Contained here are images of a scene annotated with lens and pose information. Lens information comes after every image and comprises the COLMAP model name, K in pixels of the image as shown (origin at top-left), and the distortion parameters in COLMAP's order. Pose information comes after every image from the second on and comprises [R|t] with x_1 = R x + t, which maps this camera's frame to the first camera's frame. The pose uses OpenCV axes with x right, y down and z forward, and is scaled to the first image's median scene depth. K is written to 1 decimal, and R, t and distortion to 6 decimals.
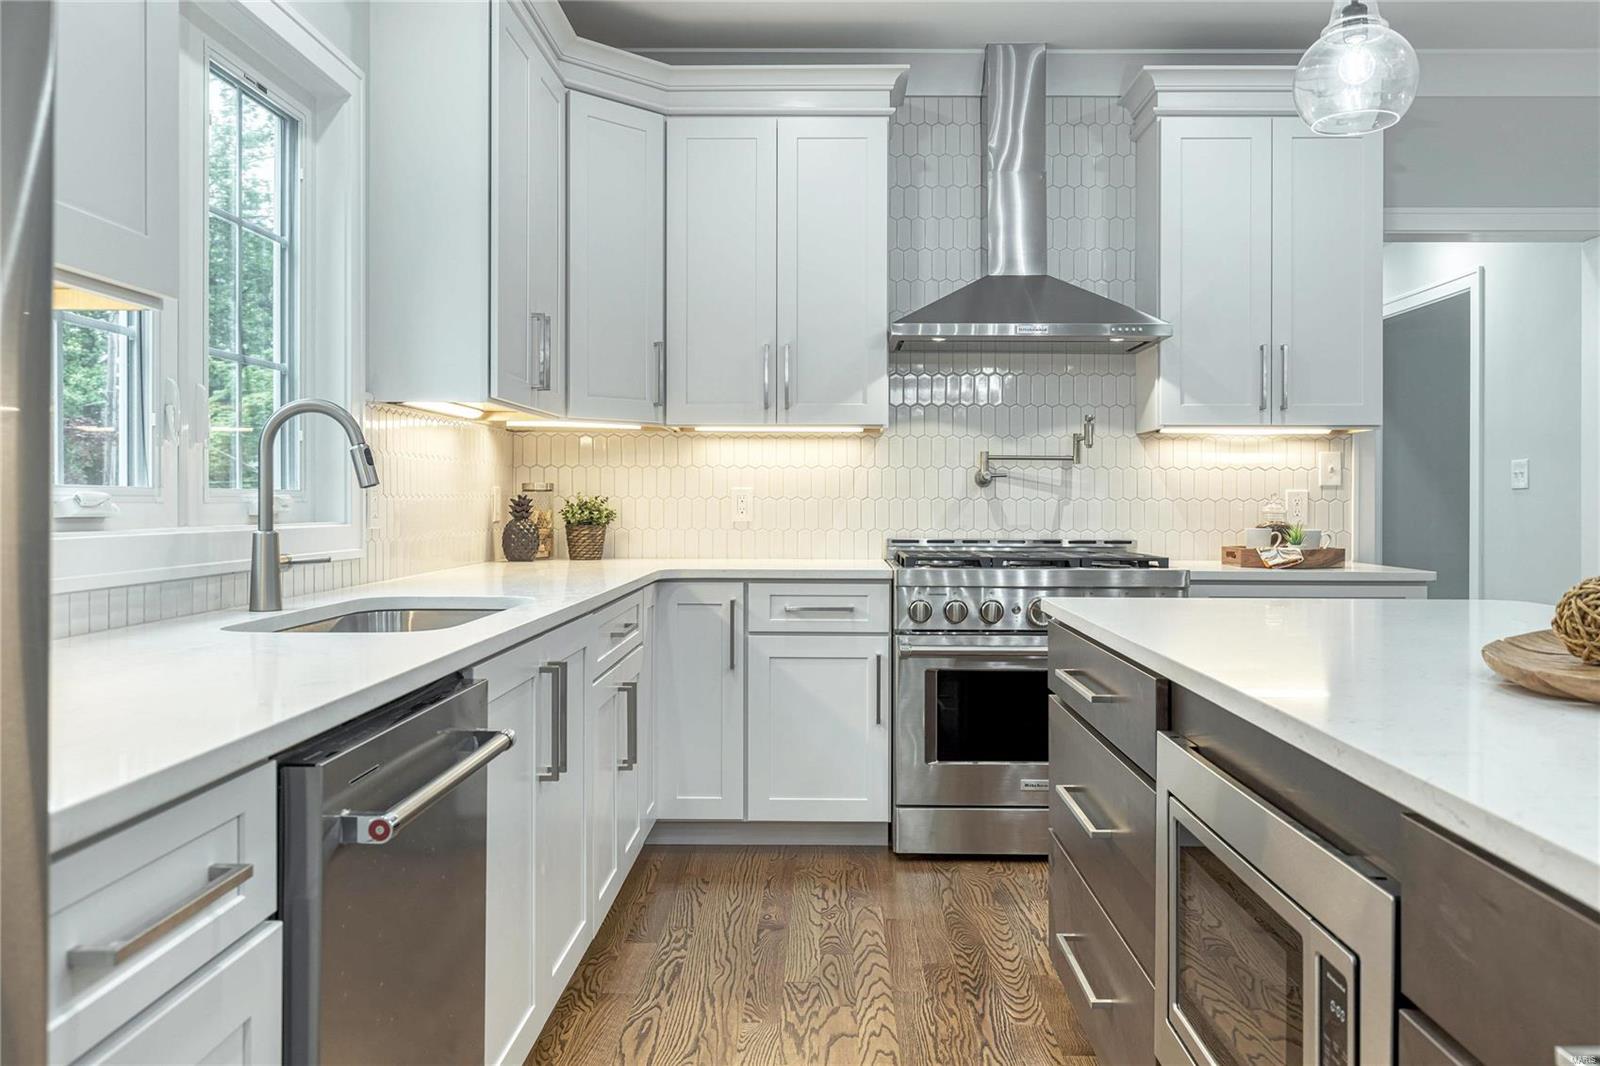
lens RADIAL K [[1207.0, 0, 798.3], [0, 1207.0, 511.8], [0, 0, 1]] dist [-0.000439, 0.002175]
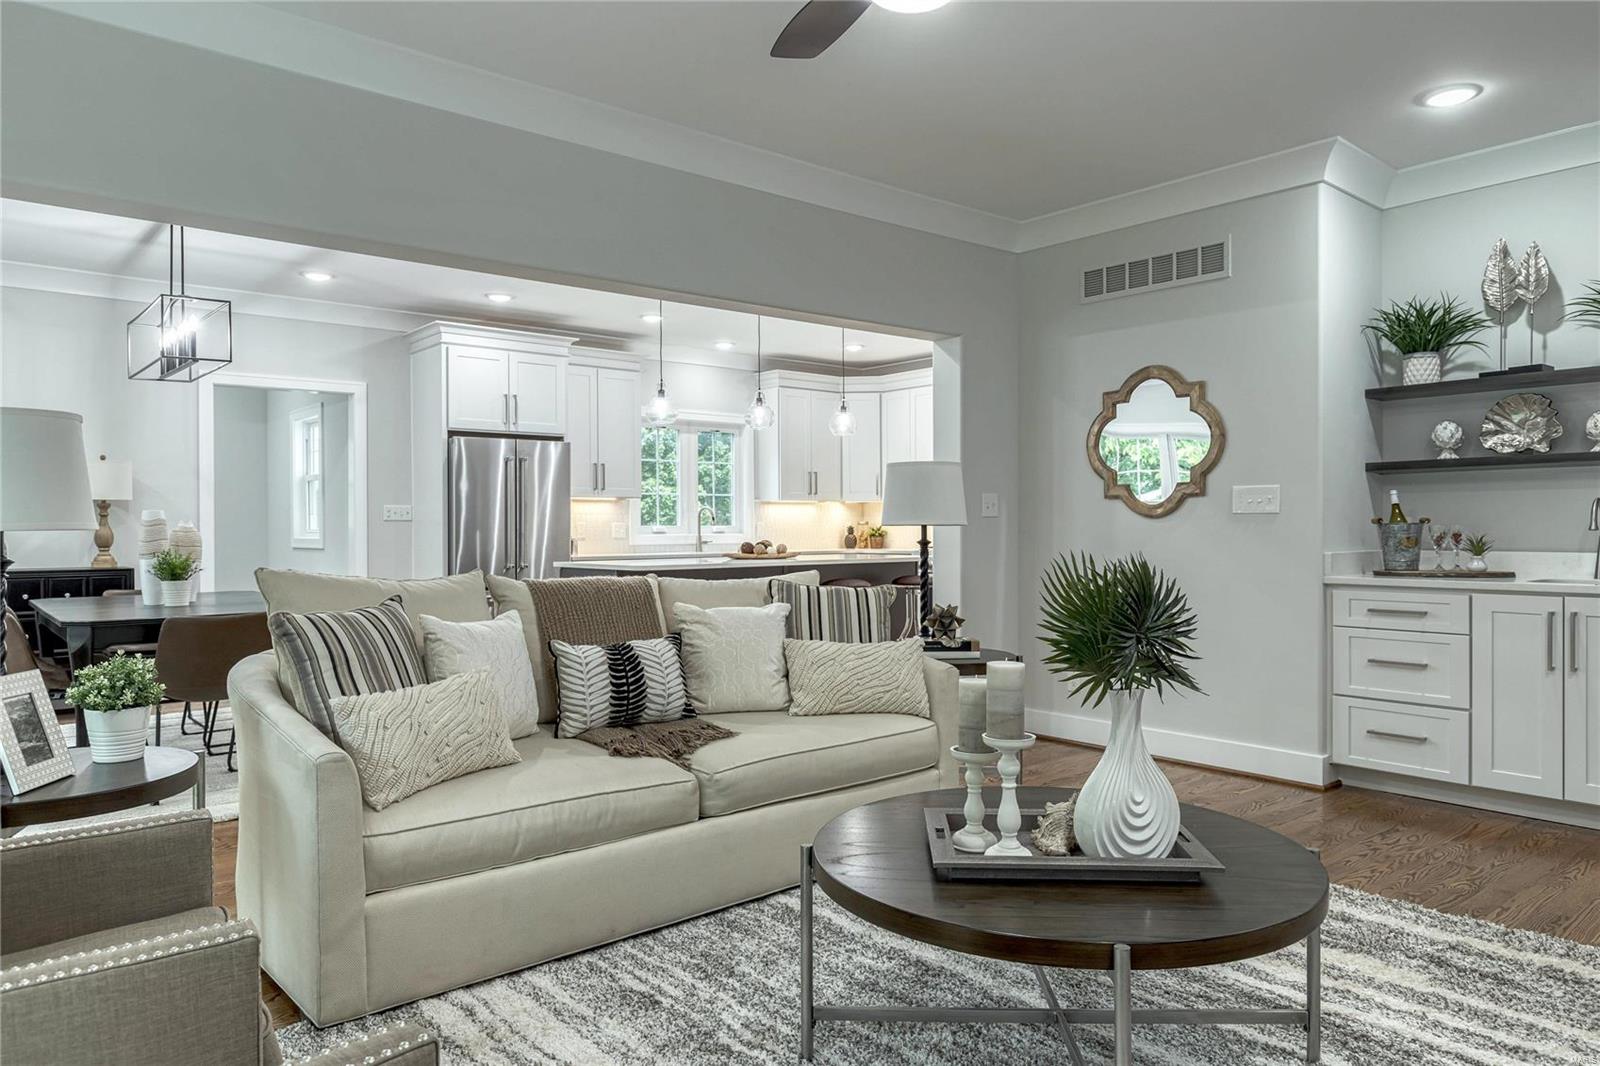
lens RADIAL K [[1067.3, 0, 800.0], [0, 1067.3, 533.0], [0, 0, 1]] dist [-0.001658, -0.000956]
pose [[0.649724, -0.003790, -0.760160, 1.636268], [0.000216, 0.999988, -0.004801, 0.015166], [0.760170, 0.002955, 0.649718, -0.769697]]
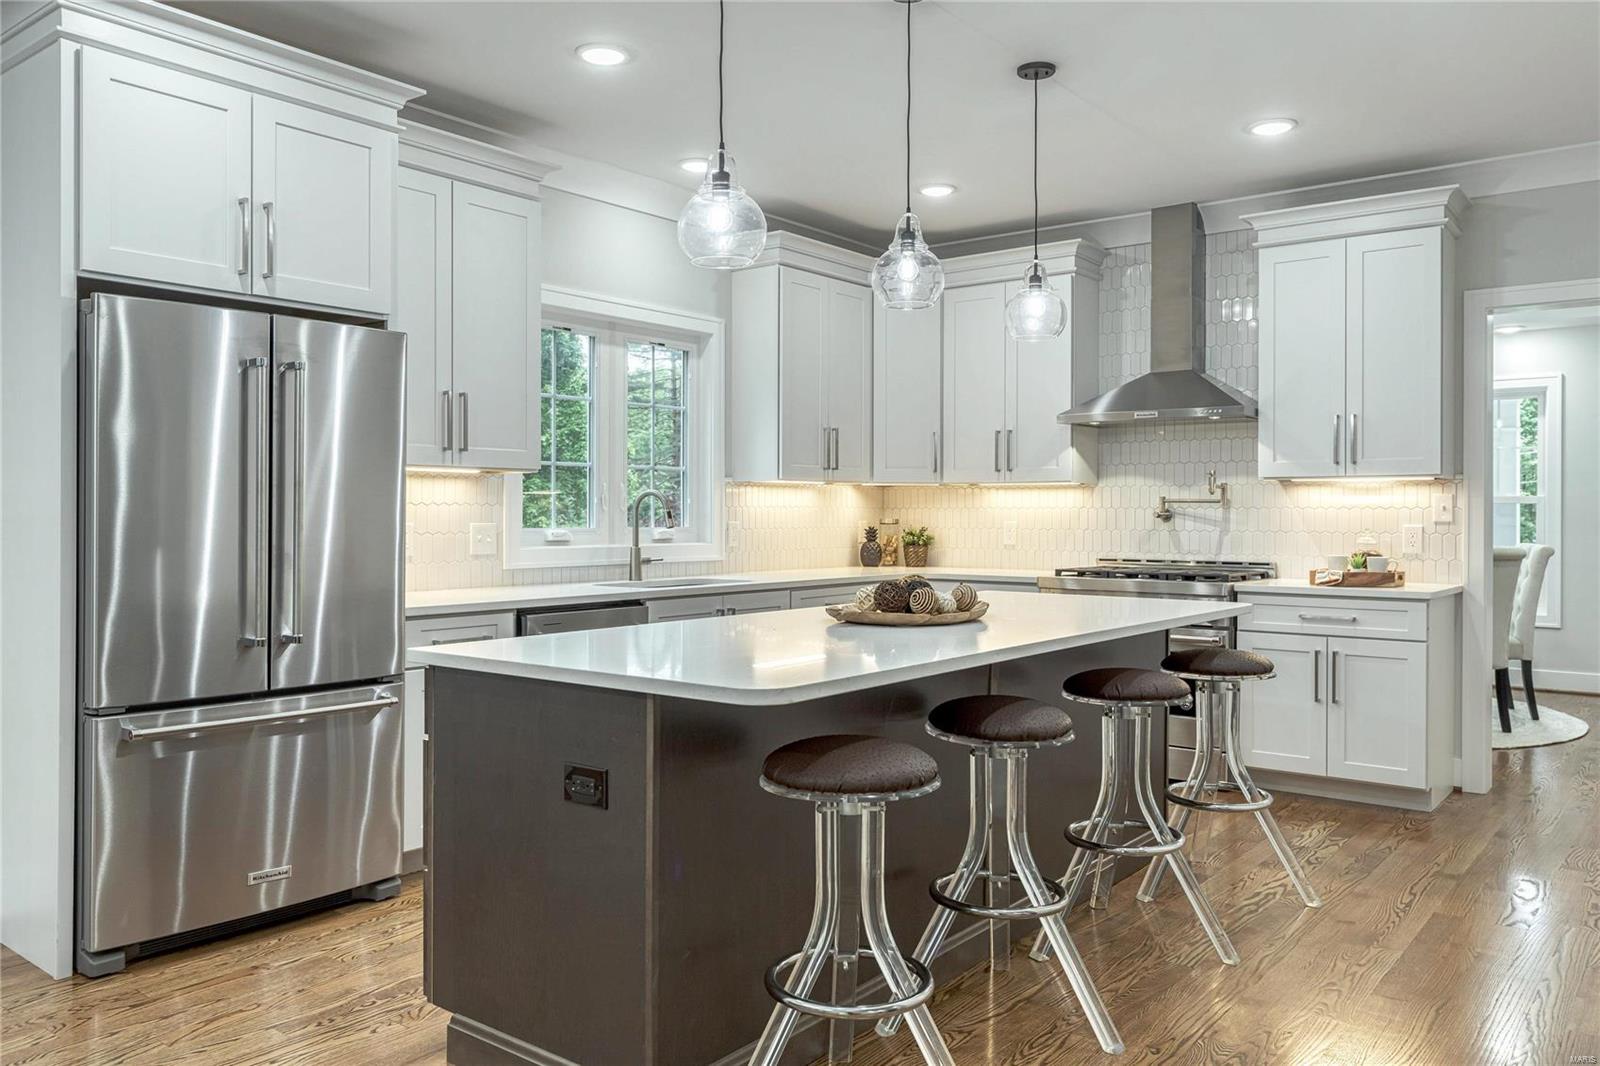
lens RADIAL K [[1207.0, 0, 798.3], [0, 1207.0, 511.8], [0, 0, 1]] dist [-0.000439, 0.002175]
pose [[0.794002, -0.001993, -0.607911, 0.685275], [-0.005174, 0.999936, -0.010037, -0.016526], [0.607893, 0.011115, 0.793941, -0.370450]]
